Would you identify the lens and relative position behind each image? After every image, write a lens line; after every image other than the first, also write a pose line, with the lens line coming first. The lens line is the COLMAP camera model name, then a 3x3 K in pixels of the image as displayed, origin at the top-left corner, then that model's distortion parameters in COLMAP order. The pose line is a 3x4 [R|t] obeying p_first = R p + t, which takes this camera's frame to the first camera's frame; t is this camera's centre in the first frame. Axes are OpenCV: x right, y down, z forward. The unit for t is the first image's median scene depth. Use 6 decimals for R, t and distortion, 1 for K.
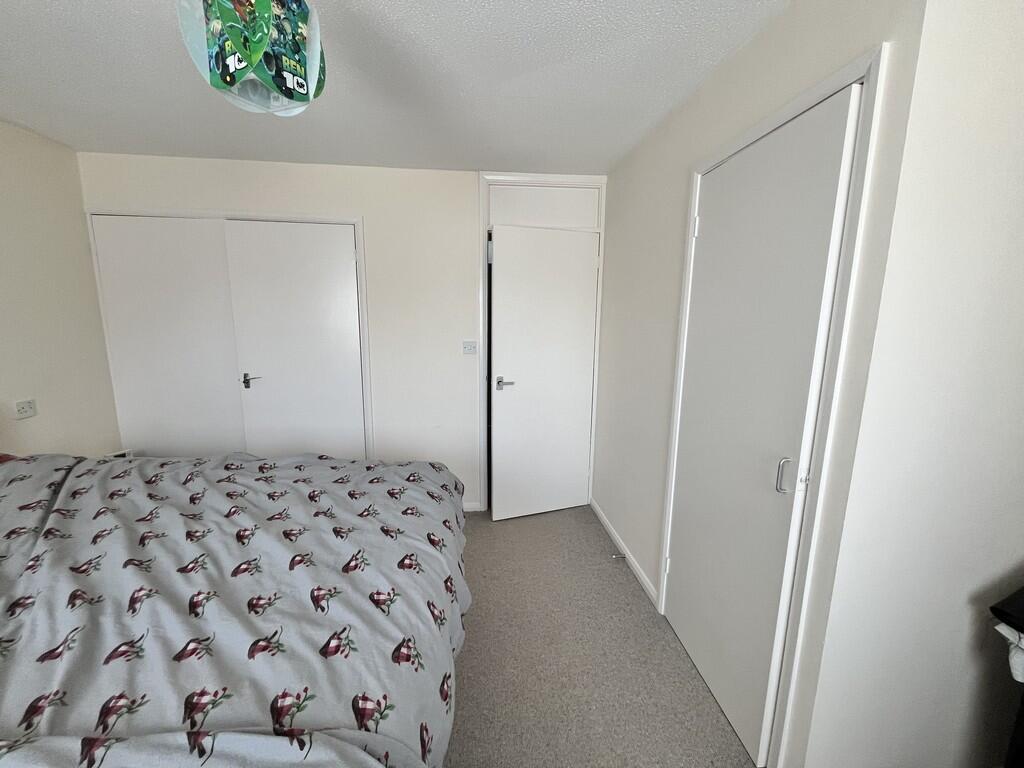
lens RADIAL K [[415.3, 0, 513.0], [0, 415.3, 382.6], [0, 0, 1]] dist [0.001057, -0.000296]
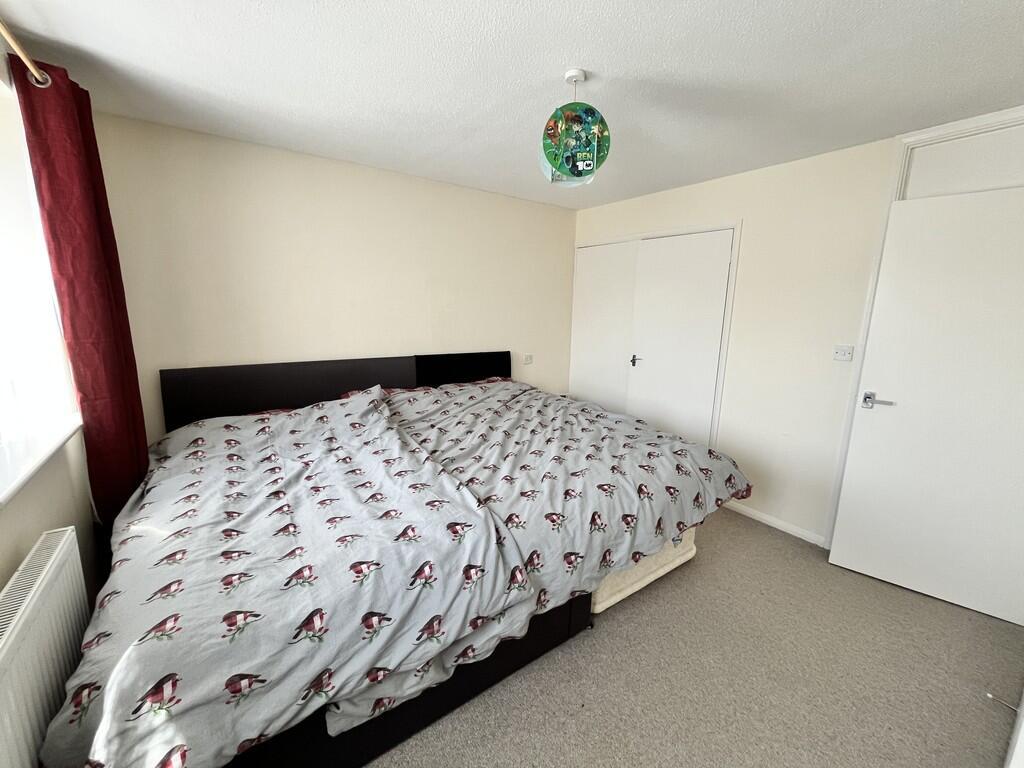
lens RADIAL K [[415.3, 0, 513.4], [0, 415.3, 382.6], [0, 0, 1]] dist [0.001057, -0.000296]
pose [[0.490947, 0.160504, -0.856276, 0.828235], [-0.161588, 0.982604, 0.091537, 0.015499], [0.856072, 0.093425, 0.508342, 0.005695]]
